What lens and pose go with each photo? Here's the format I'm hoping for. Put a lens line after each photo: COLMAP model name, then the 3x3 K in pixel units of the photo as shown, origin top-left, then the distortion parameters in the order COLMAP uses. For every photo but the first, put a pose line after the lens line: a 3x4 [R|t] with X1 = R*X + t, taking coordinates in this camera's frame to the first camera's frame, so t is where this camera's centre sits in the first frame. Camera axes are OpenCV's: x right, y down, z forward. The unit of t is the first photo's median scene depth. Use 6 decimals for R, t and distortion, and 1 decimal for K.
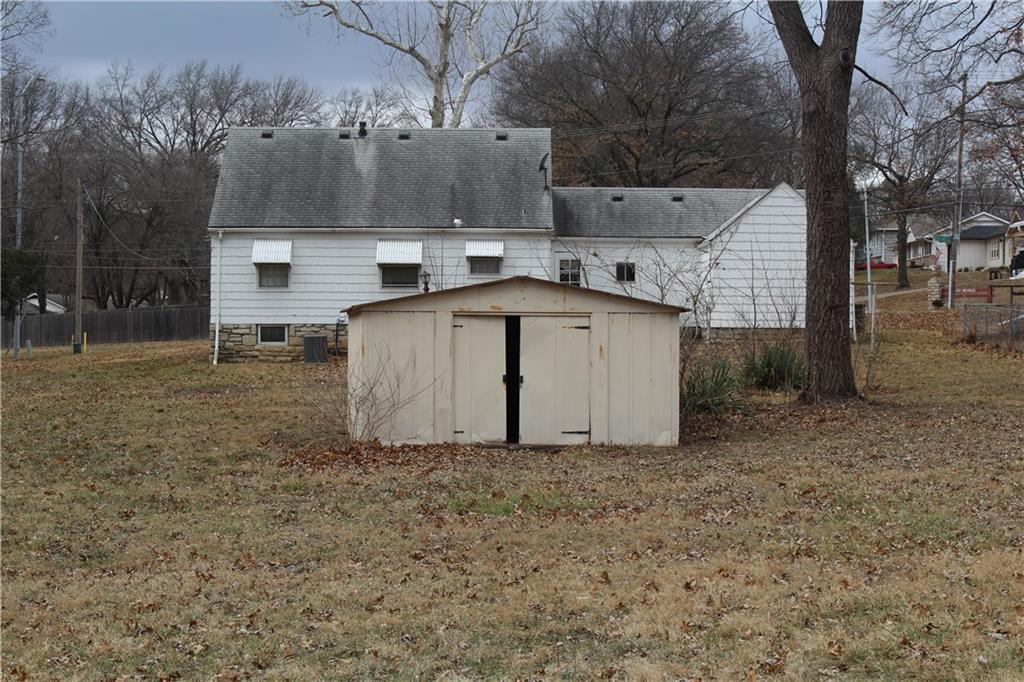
lens RADIAL K [[1853.7, 0, 511.3], [0, 1853.7, 345.3], [0, 0, 1]] dist [0.011921, 0.000000]
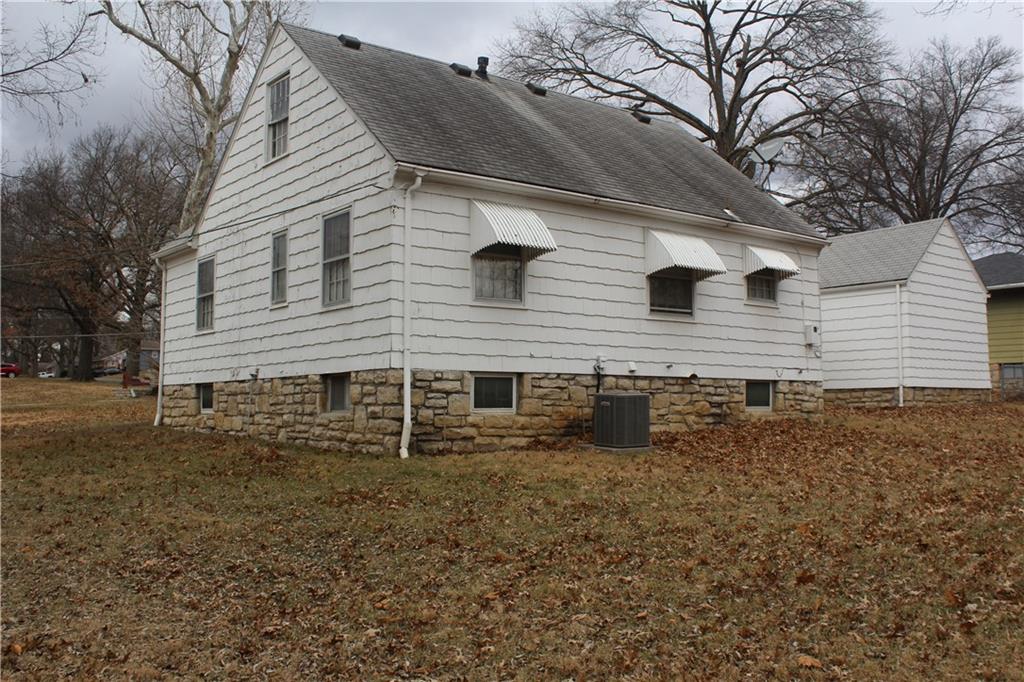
lens RADIAL K [[993.0, 0, 509.8], [0, 993.0, 338.0], [0, 0, 1]] dist [-0.062529, 0.000000]
pose [[0.807681, 0.038264, 0.588376, -0.283238], [0.008276, 0.997058, -0.076203, -0.000310], [-0.589561, 0.066418, 0.804988, 0.782047]]
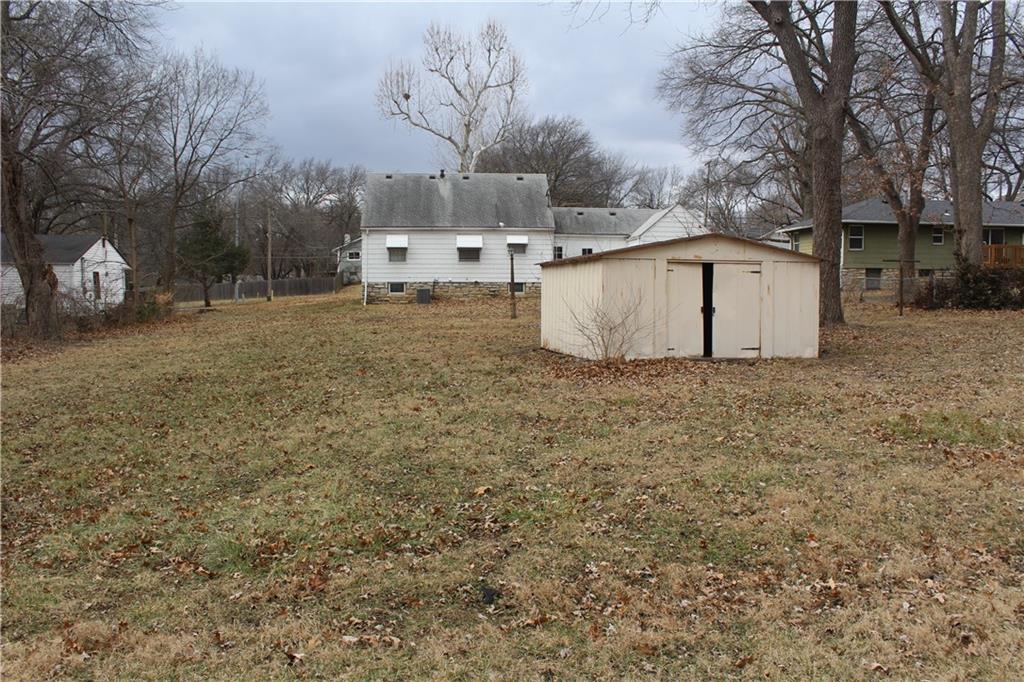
lens RADIAL K [[868.5, 0, 513.8], [0, 868.5, 347.3], [0, 0, 1]] dist [-0.160095, 0.144137]
pose [[0.996885, -0.007138, 0.078543, -0.083167], [0.002714, 0.998411, 0.056285, 0.004266], [-0.078820, -0.055897, 0.995321, 0.168324]]
